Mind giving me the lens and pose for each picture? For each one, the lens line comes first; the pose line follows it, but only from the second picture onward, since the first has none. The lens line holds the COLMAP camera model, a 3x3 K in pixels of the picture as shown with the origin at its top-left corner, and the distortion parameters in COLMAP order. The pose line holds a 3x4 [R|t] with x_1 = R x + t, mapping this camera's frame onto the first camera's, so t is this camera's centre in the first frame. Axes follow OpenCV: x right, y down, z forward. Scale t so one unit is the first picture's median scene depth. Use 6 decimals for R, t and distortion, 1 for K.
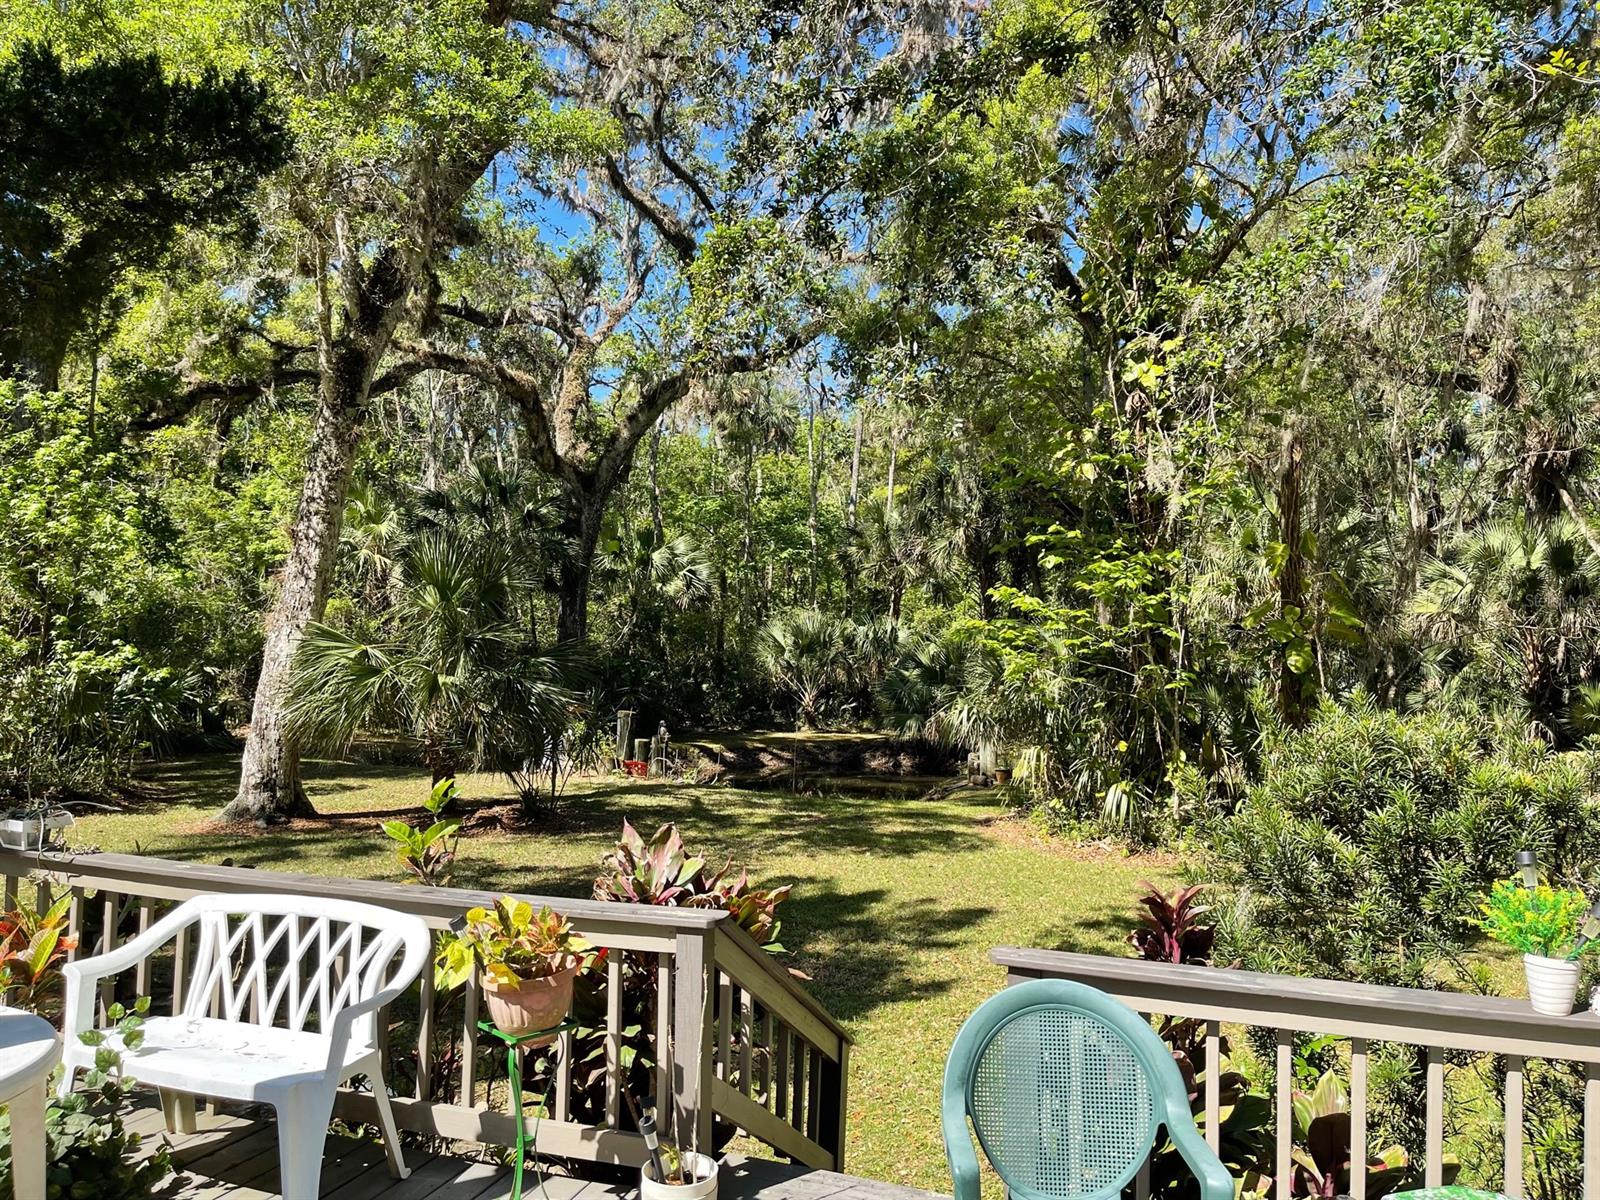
lens RADIAL K [[1210.5, 0, 817.5], [0, 1210.5, 608.9], [0, 0, 1]] dist [0.056323, -0.045119]
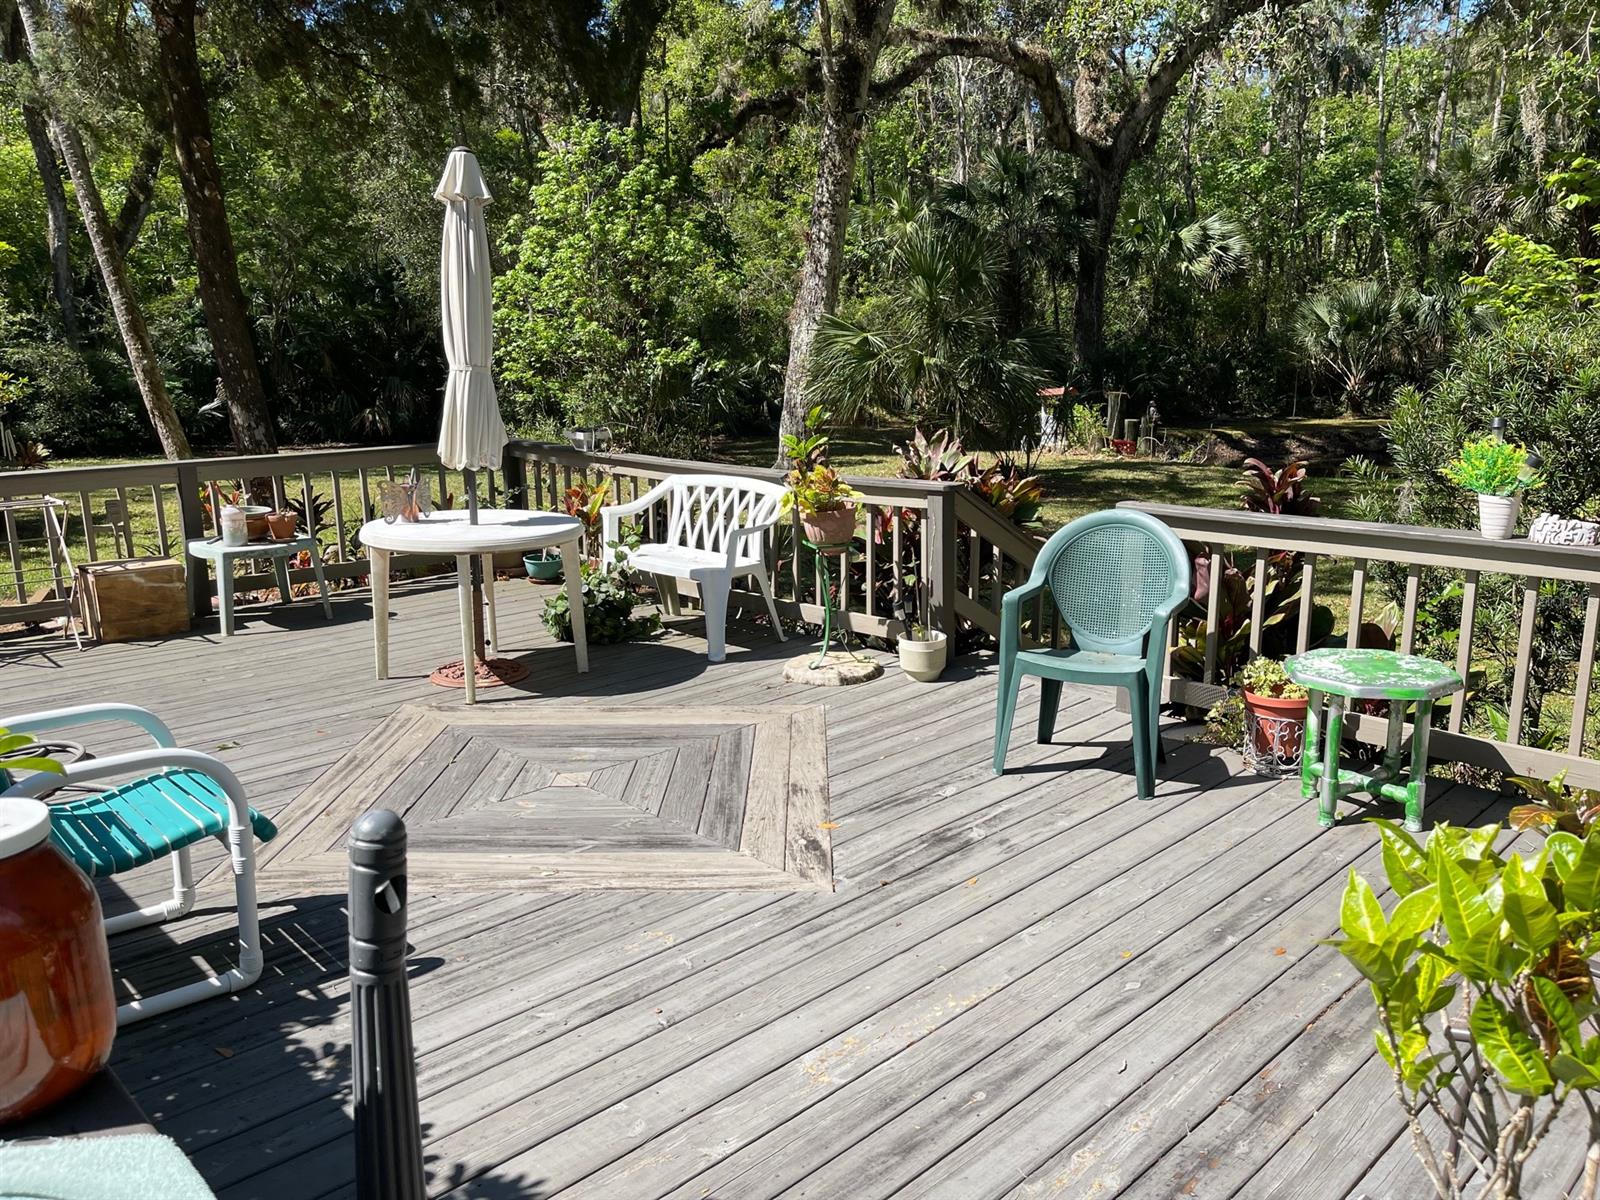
lens RADIAL K [[1210.5, 0, 803.3], [0, 1210.5, 598.6], [0, 0, 1]] dist [0.056323, -0.045119]
pose [[0.900035, 0.057026, -0.432070, 0.078839], [0.047708, 0.972552, 0.227741, 0.008689], [0.433198, -0.225588, 0.872611, -0.078951]]
